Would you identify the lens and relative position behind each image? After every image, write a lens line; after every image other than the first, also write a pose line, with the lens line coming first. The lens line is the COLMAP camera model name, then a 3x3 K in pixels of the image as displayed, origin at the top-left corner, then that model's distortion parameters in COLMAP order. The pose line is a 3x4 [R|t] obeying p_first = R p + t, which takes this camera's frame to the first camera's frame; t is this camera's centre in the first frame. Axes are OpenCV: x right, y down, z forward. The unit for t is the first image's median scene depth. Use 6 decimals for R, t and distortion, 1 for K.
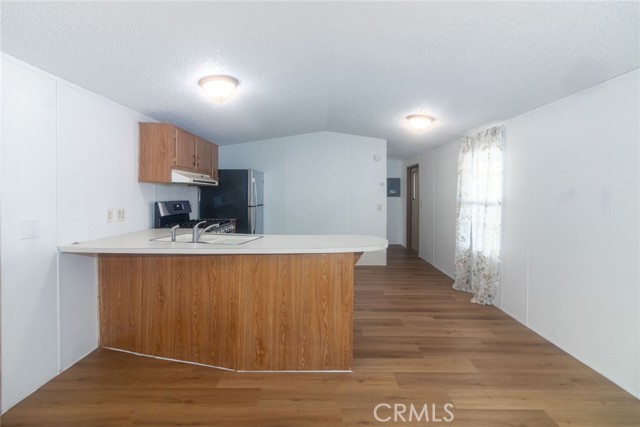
lens RADIAL K [[299.1, 0, 324.6], [0, 299.1, 197.1], [0, 0, 1]] dist [0.002503, 0.000248]
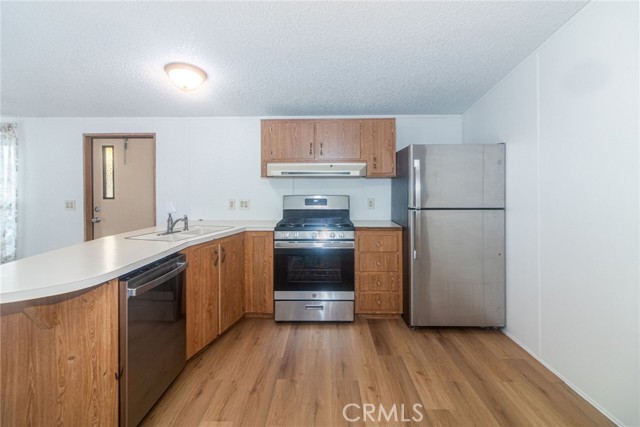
lens RADIAL K [[301.3, 0, 308.6], [0, 301.3, 187.5], [0, 0, 1]] dist [0.003024, 0.001015]
pose [[-0.036708, 0.000282, -0.999326, 0.484906], [-0.007255, 0.999974, 0.000549, -0.012166], [0.999300, 0.007270, -0.036705, 1.130227]]
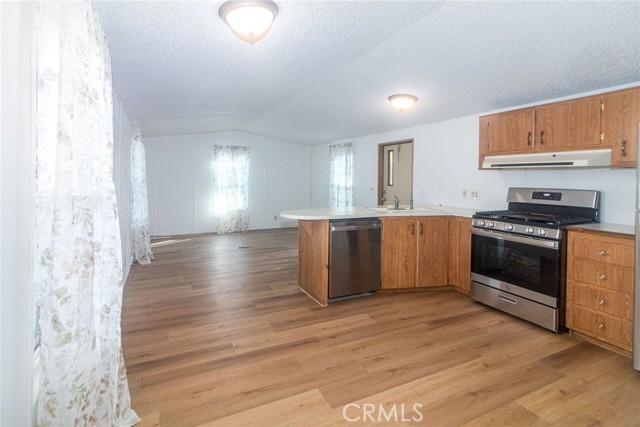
lens RADIAL K [[292.8, 0, 311.7], [0, 292.8, 179.4], [0, 0, 1]] dist [0.002770, 0.000209]
pose [[-0.897310, -0.008464, -0.441319, 0.497817], [-0.015821, 0.999790, 0.012993, -0.014113], [0.441116, 0.018640, -0.897256, 1.608518]]
